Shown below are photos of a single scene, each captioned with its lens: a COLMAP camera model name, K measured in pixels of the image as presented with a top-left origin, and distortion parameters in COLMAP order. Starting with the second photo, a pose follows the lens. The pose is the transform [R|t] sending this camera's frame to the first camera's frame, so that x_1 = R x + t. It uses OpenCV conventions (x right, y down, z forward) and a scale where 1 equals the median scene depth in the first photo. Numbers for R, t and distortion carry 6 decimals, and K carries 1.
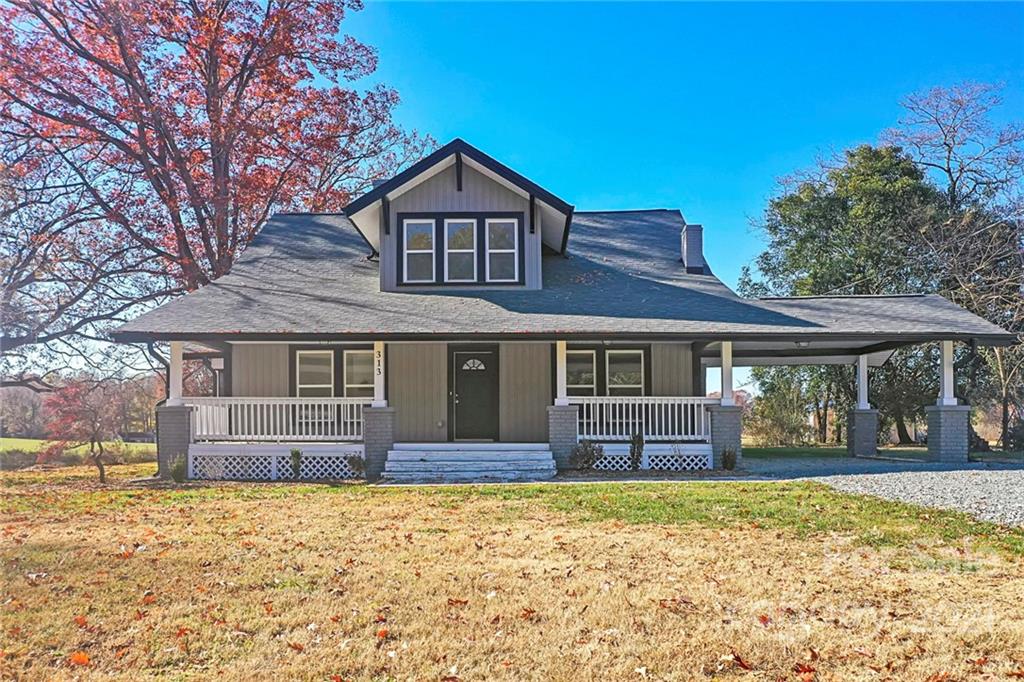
lens RADIAL K [[835.9, 0, 509.3], [0, 835.9, 423.3], [0, 0, 1]] dist [-0.008055, -0.002606]
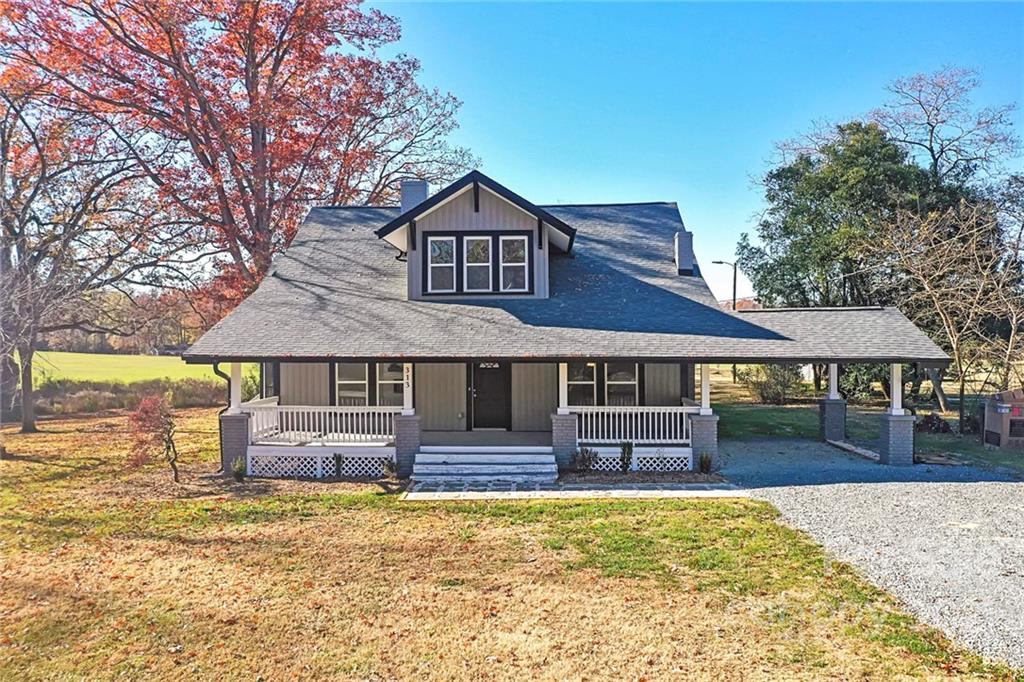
lens RADIAL K [[819.0, 0, 512.0], [0, 819.0, 341.0], [0, 0, 1]] dist [-0.004810, -0.008067]
pose [[0.999753, -0.000591, -0.022226, 0.013721], [0.000957, 0.999864, 0.016464, -0.120368], [0.022213, -0.016481, 0.999617, -0.123727]]
